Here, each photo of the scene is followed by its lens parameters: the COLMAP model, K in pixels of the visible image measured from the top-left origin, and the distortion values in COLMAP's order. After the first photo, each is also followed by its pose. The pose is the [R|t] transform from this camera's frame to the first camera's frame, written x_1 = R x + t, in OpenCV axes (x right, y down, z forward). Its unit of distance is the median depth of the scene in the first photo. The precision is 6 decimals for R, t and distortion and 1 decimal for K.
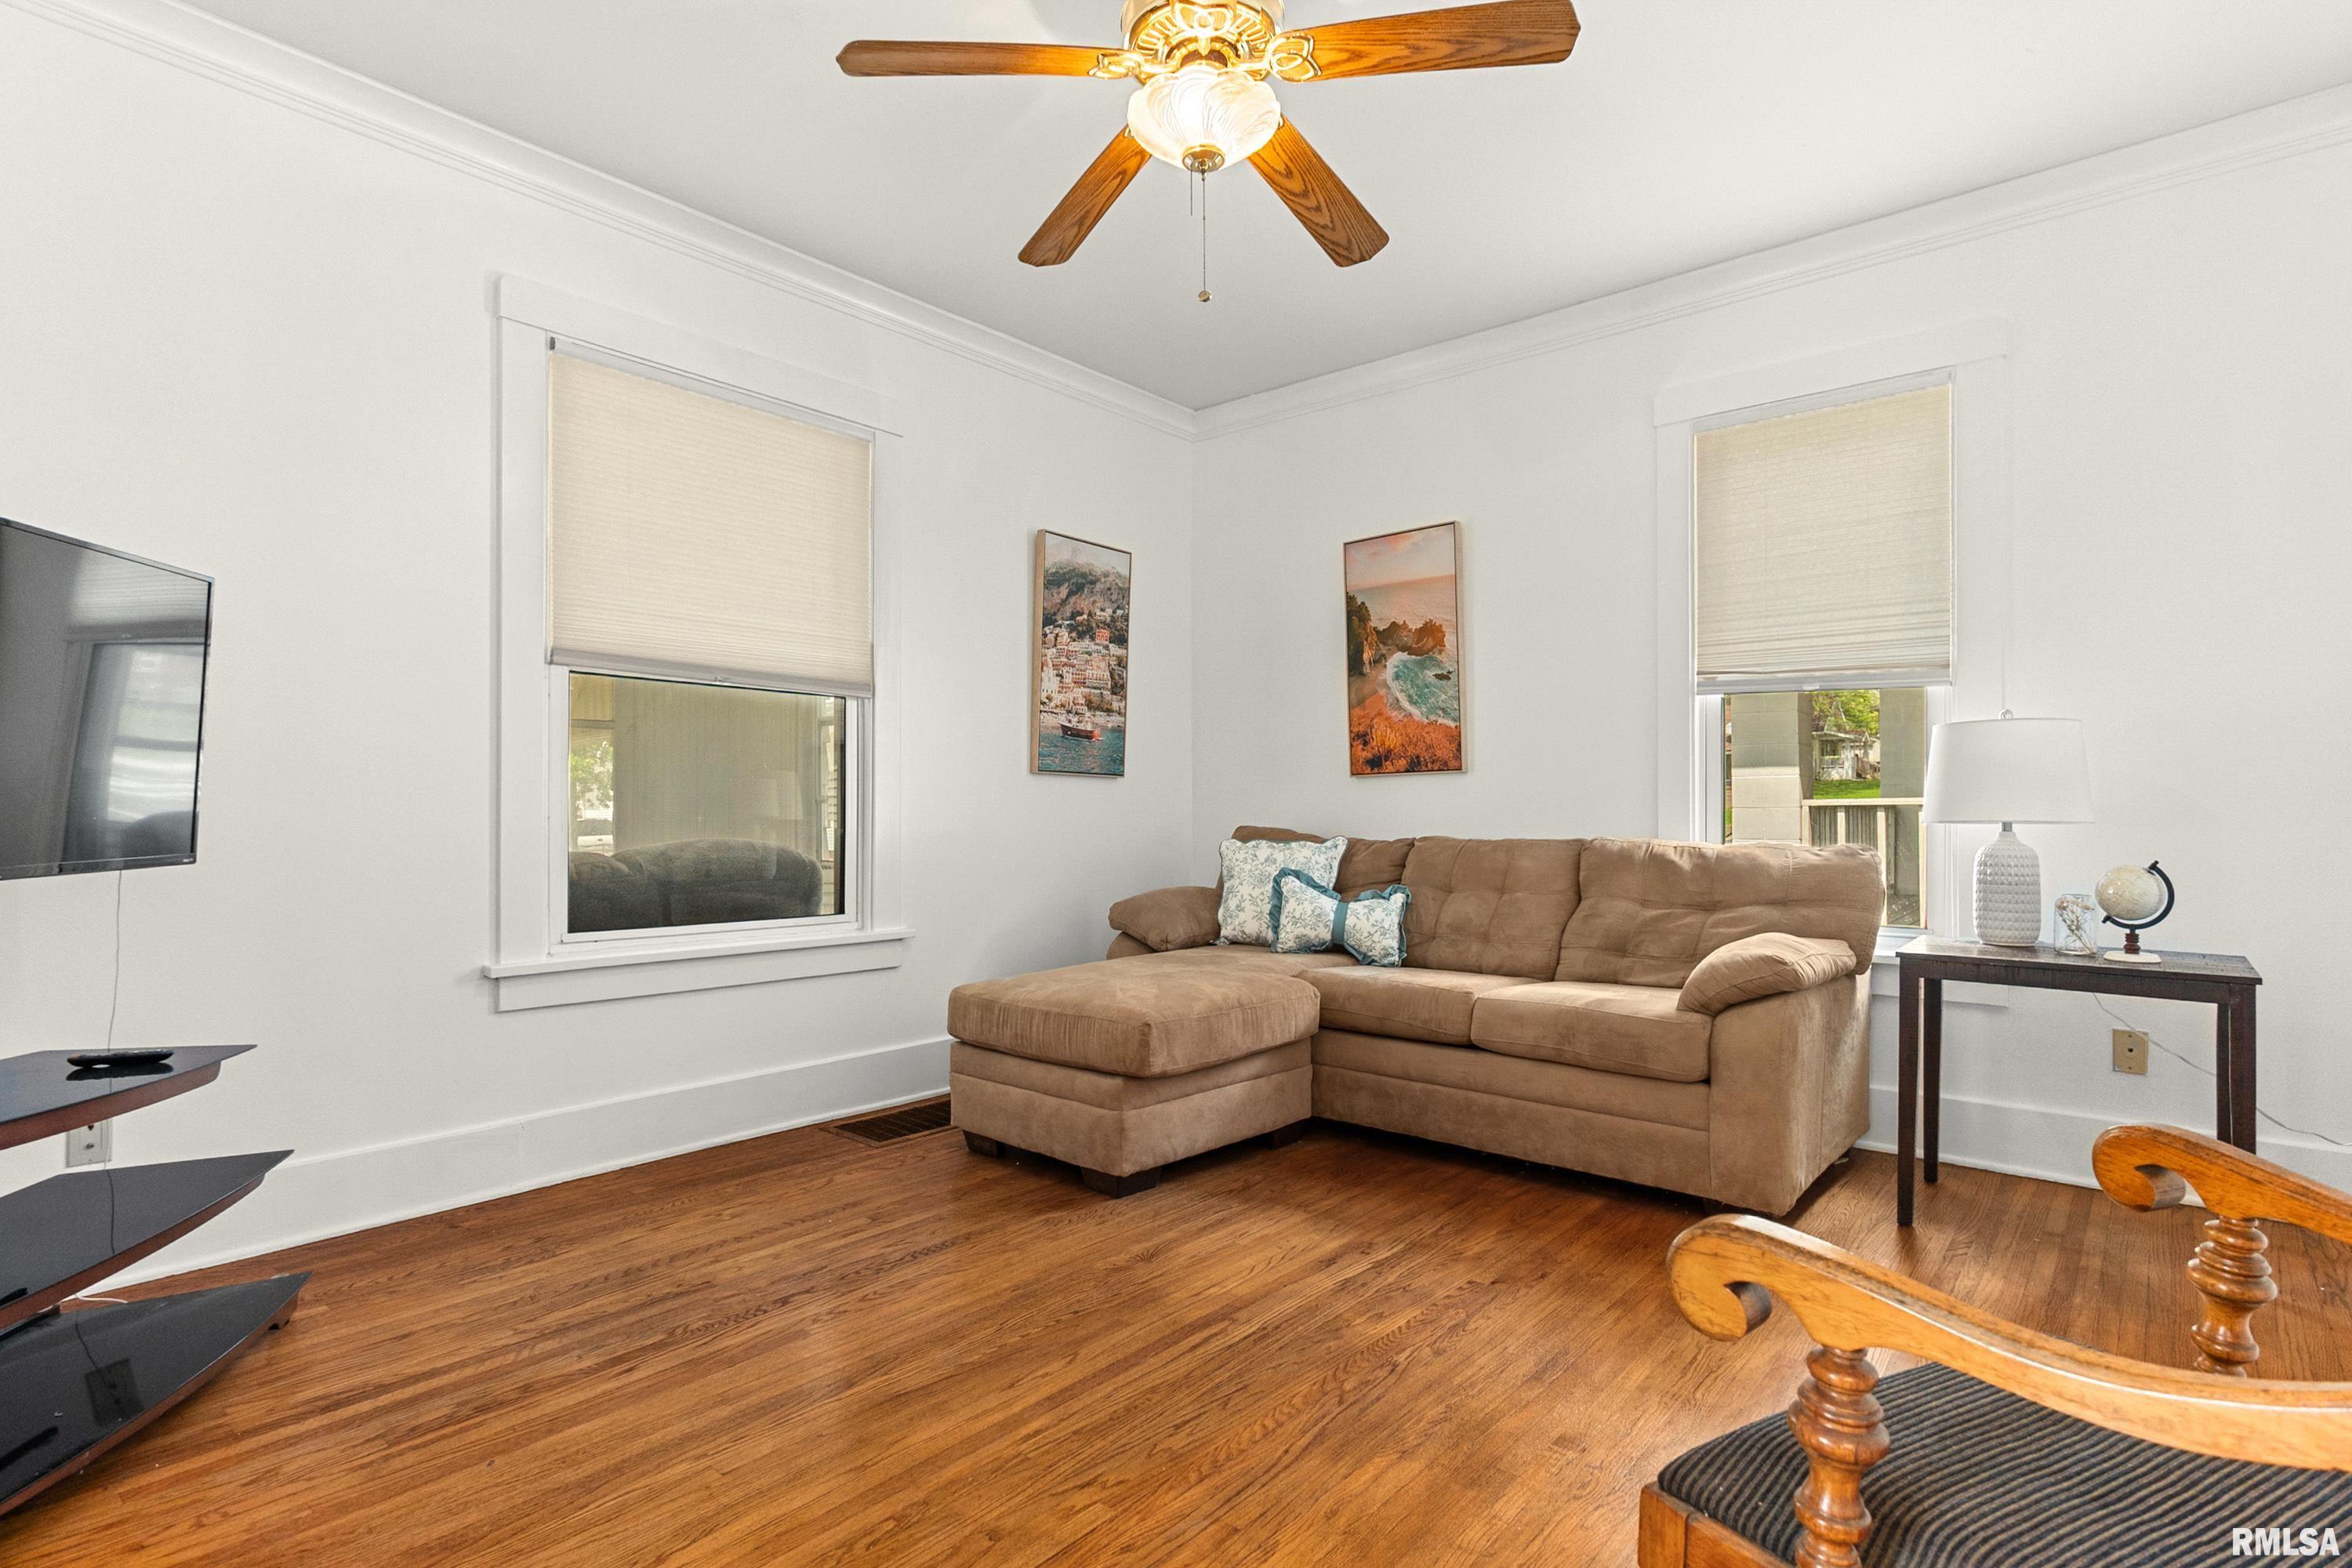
lens RADIAL K [[1178.7, 0, 1187.0], [0, 1178.7, 807.1], [0, 0, 1]] dist [-0.002083, 0.003179]
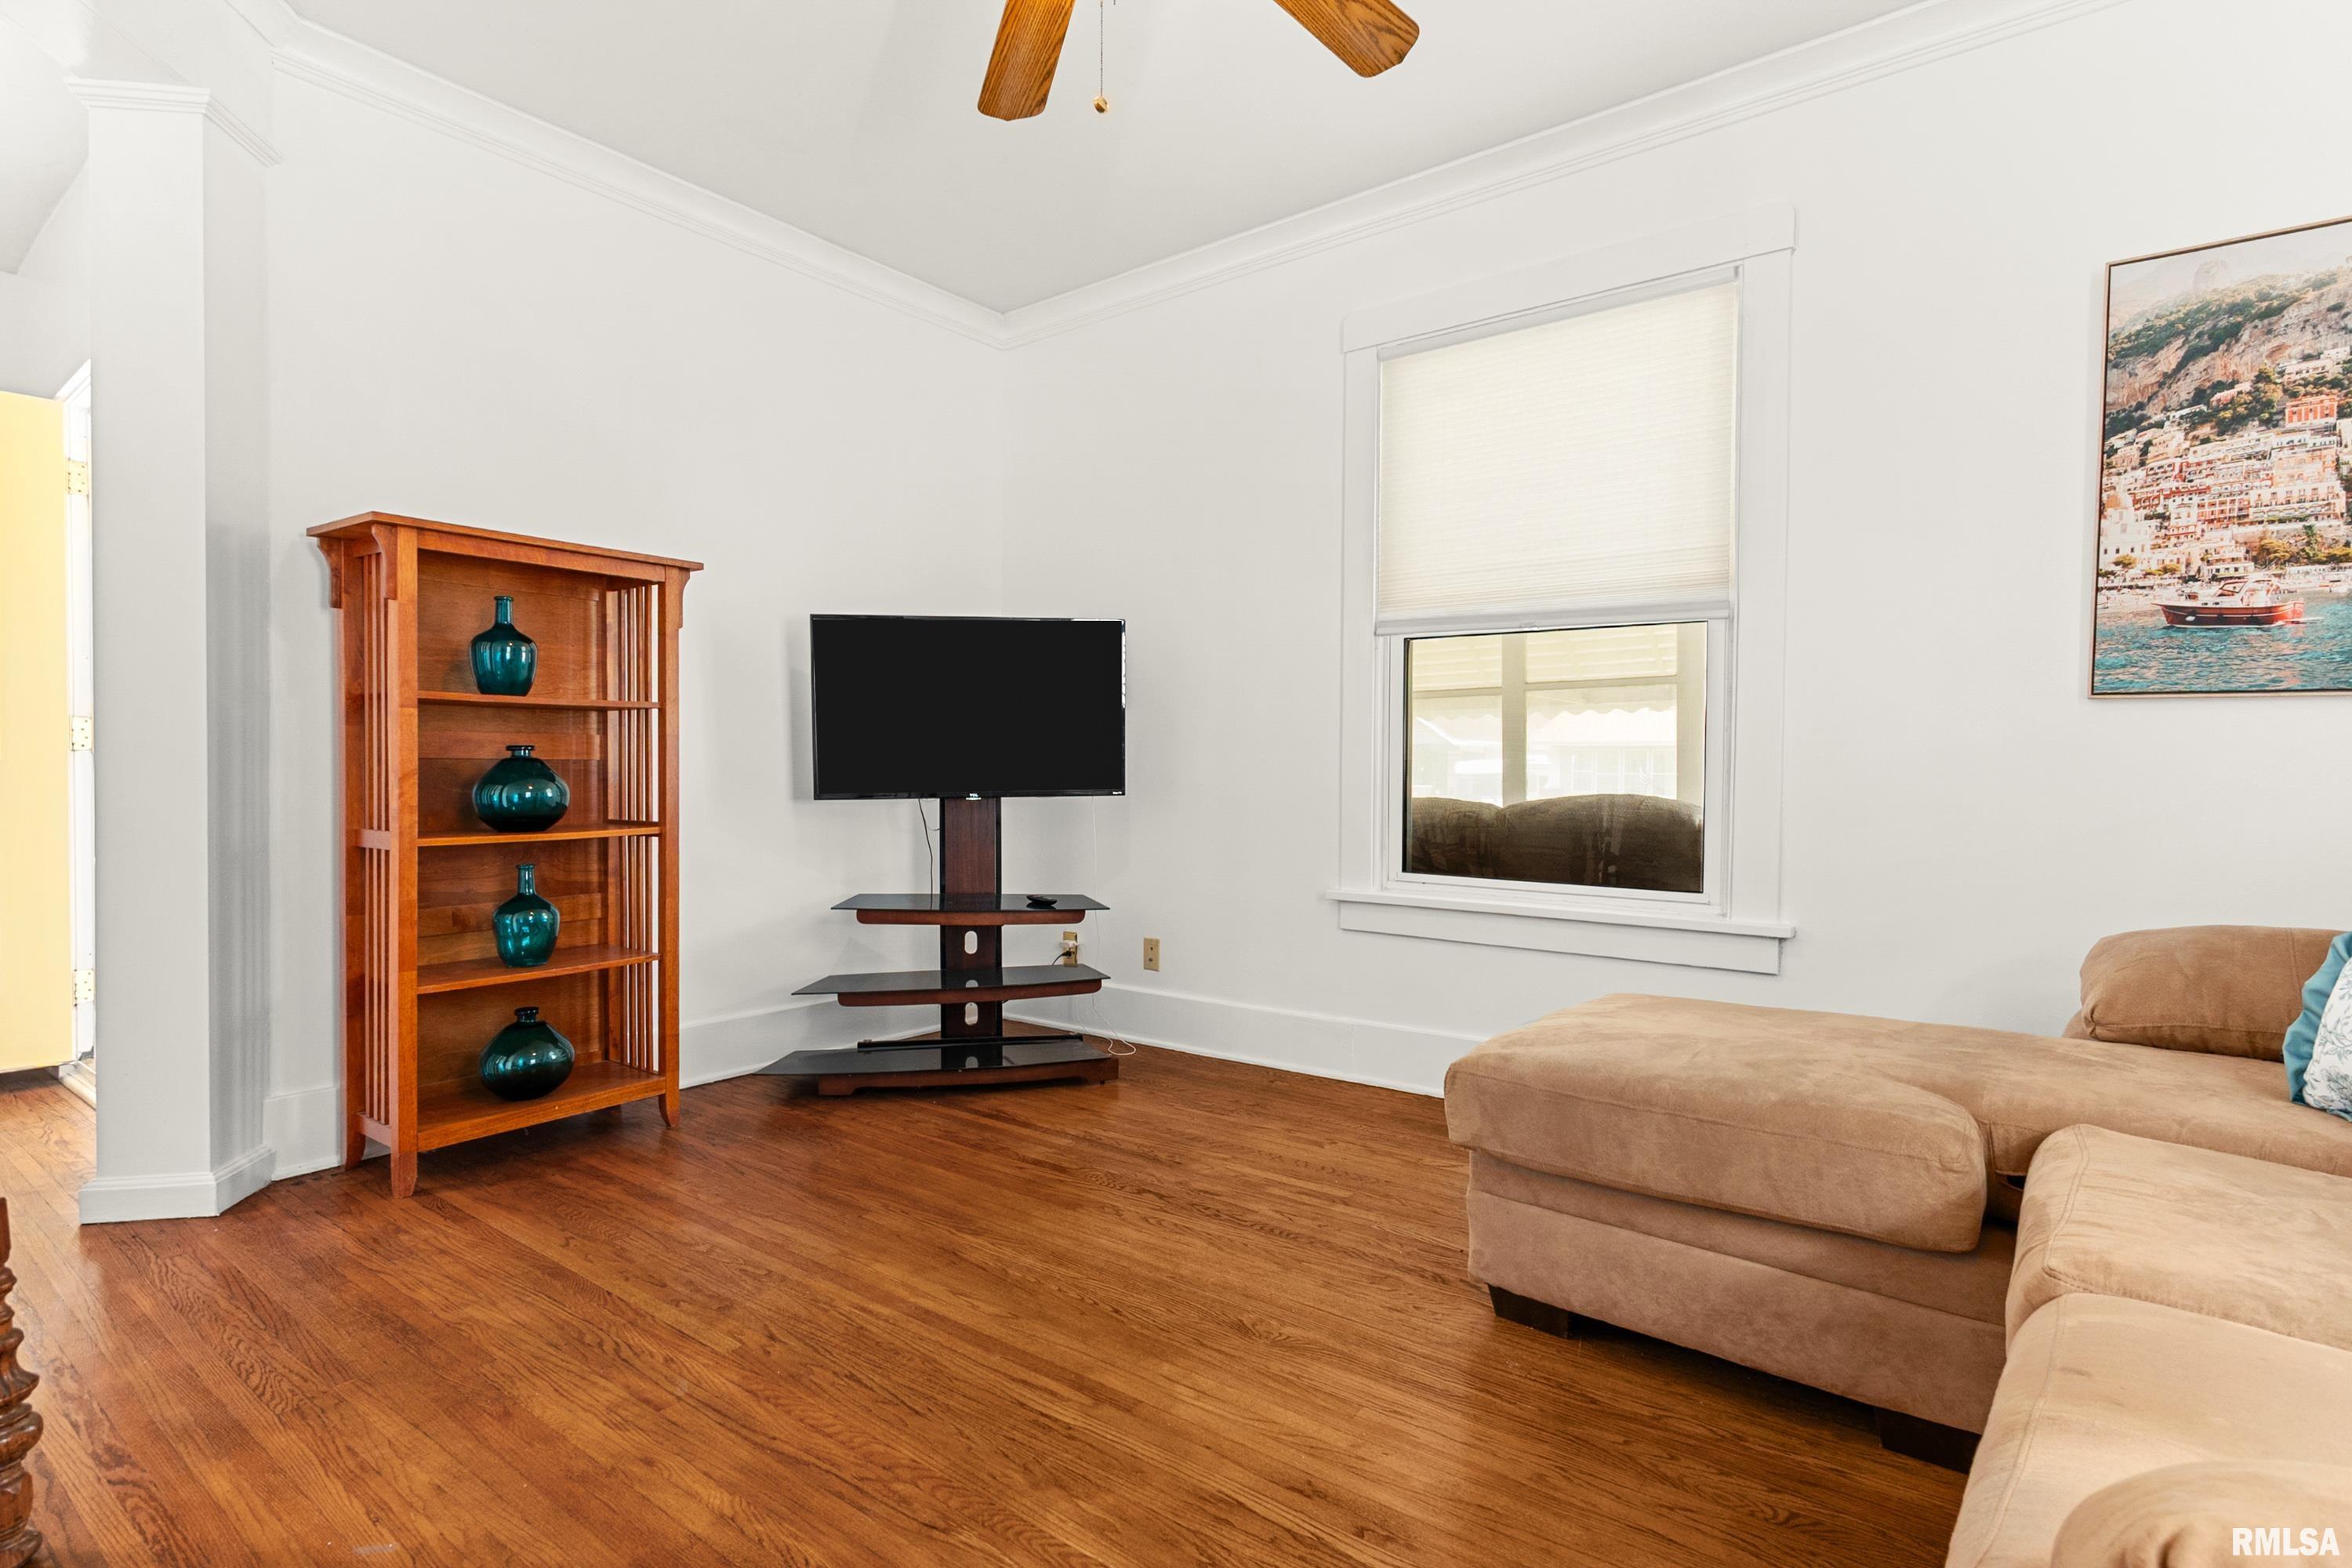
lens RADIAL K [[1178.7, 0, 1177.0], [0, 1178.7, 788.6], [0, 0, 1]] dist [-0.002083, 0.003179]
pose [[0.042584, 0.018392, -0.998924, 0.467451], [-0.000525, 0.999831, 0.018386, 0.005083], [0.999093, -0.000258, 0.042586, 0.582866]]
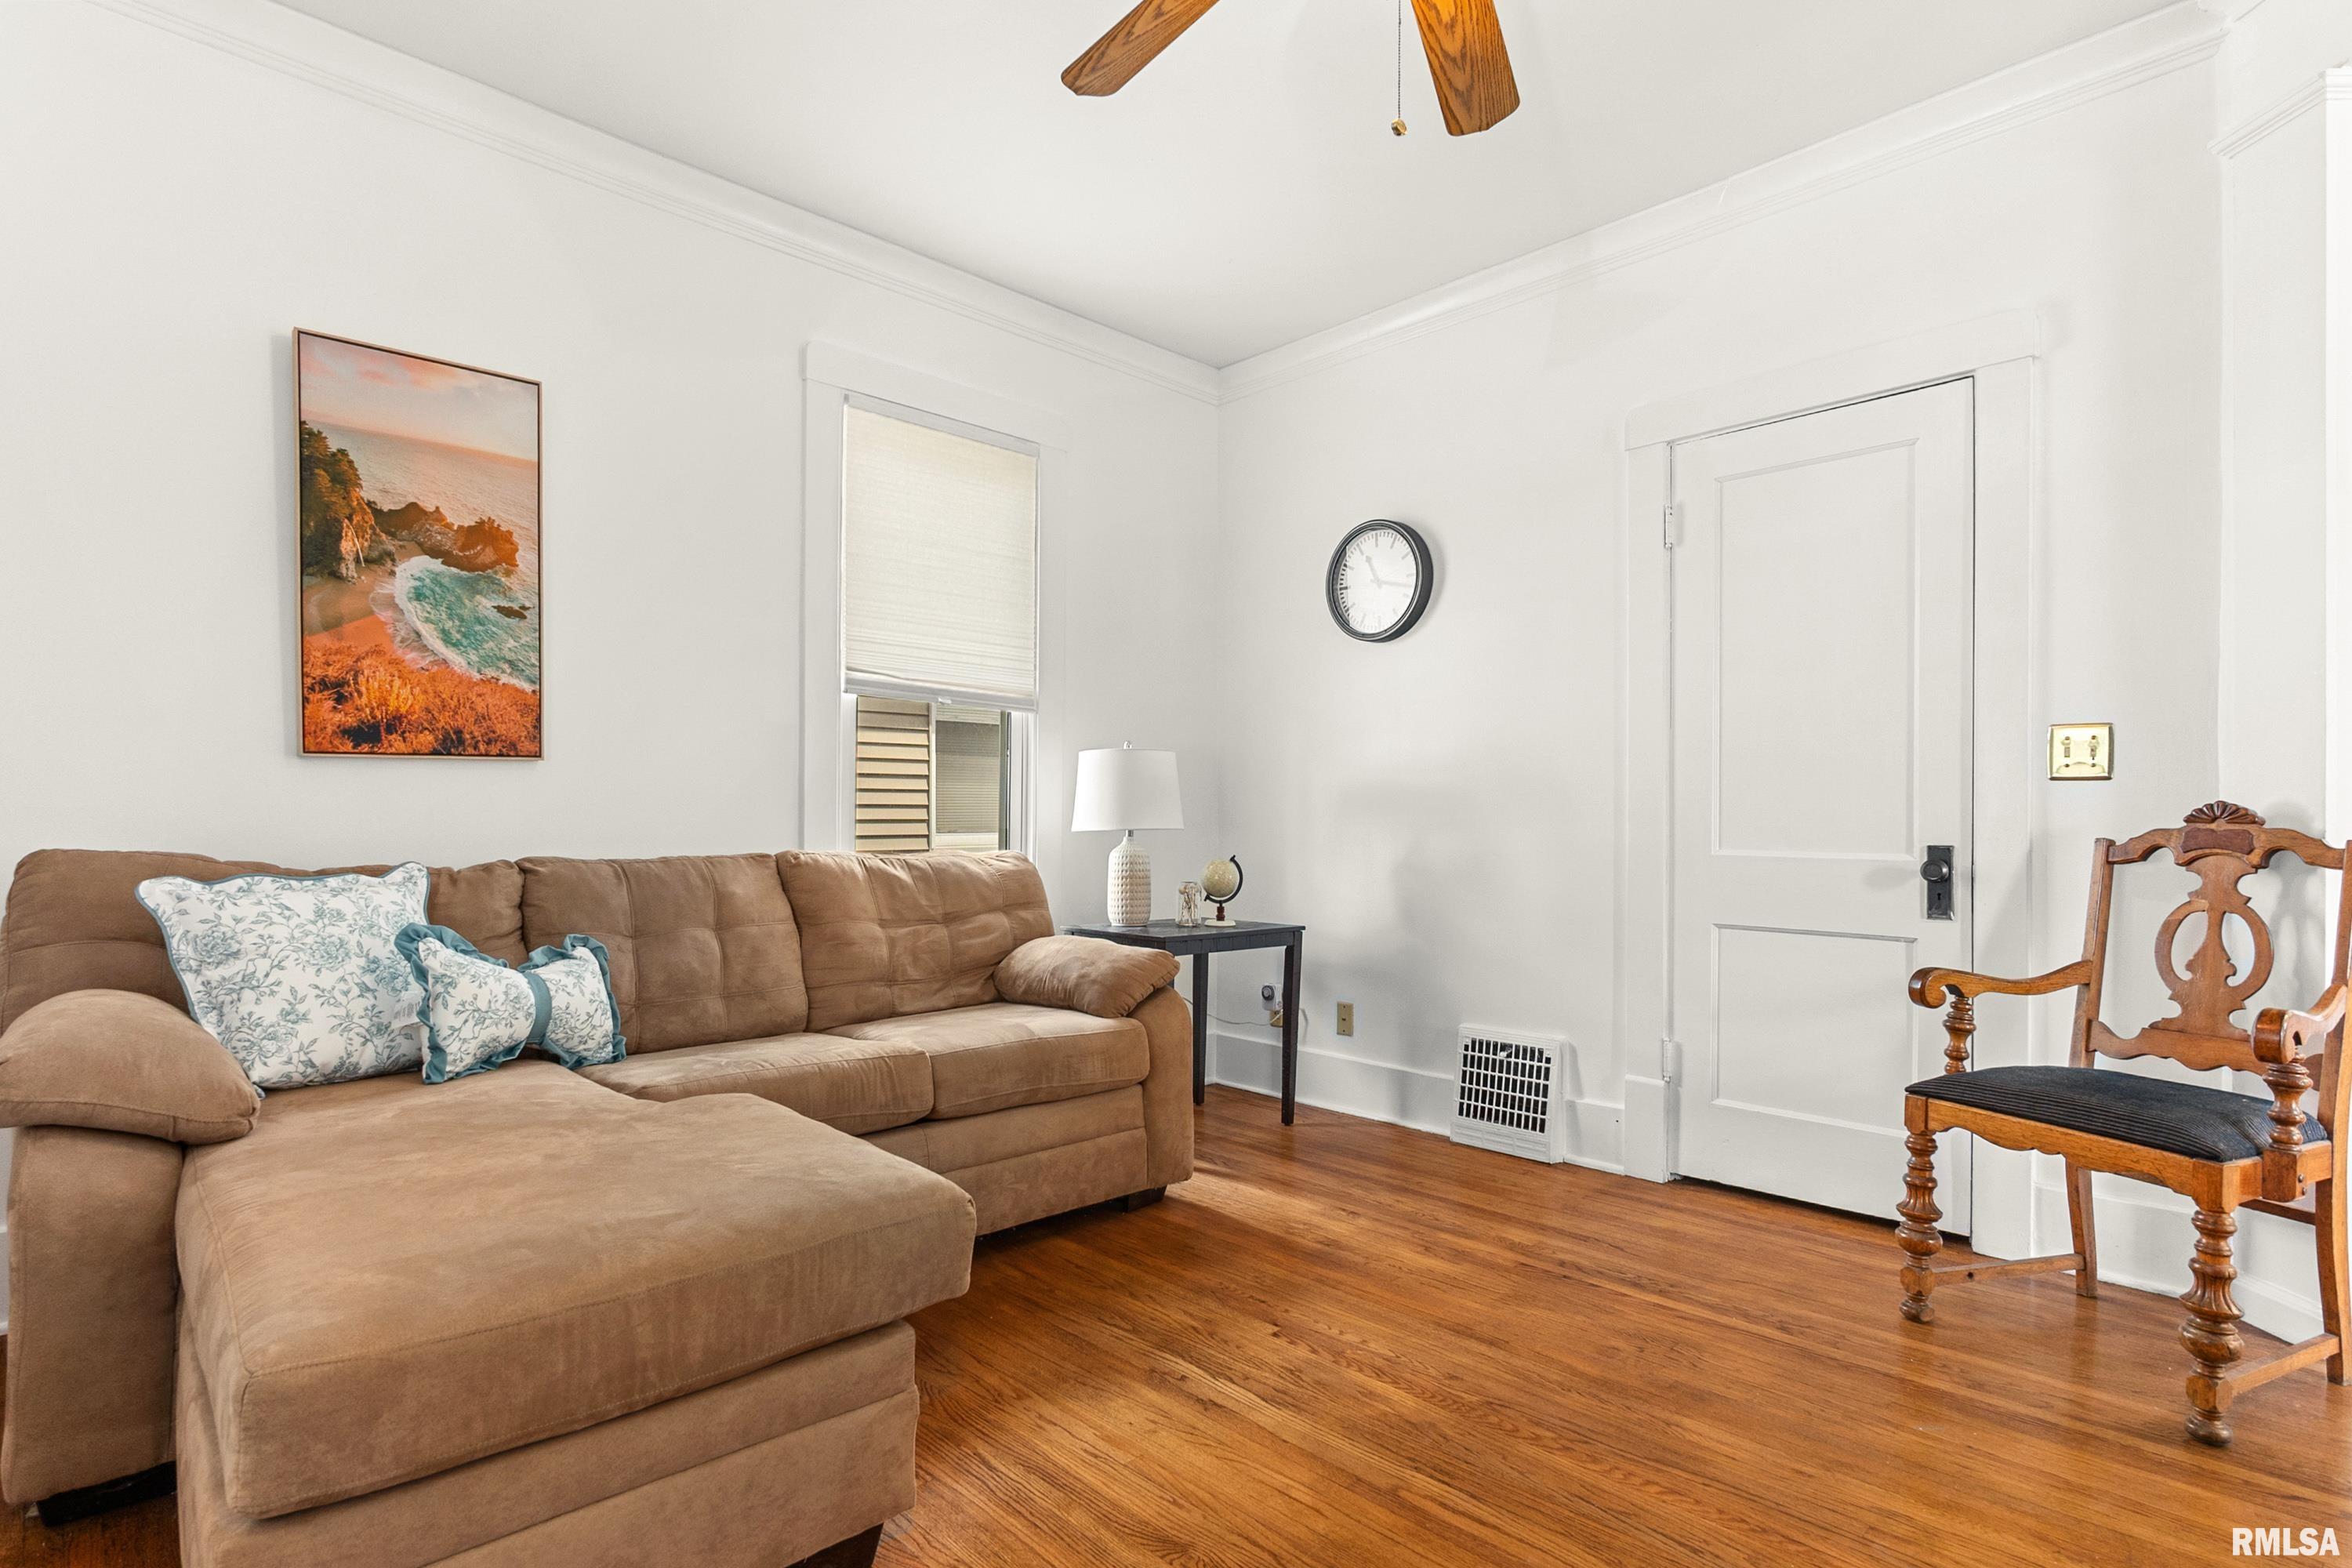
lens RADIAL K [[1178.7, 0, 1176.9], [0, 1178.7, 814.2], [0, 0, 1]] dist [-0.002083, 0.003179]
pose [[0.099549, 0.005105, 0.995020, -0.420669], [-0.006706, 0.999968, -0.004459, 0.001480], [-0.995010, -0.006229, 0.099580, 0.609237]]
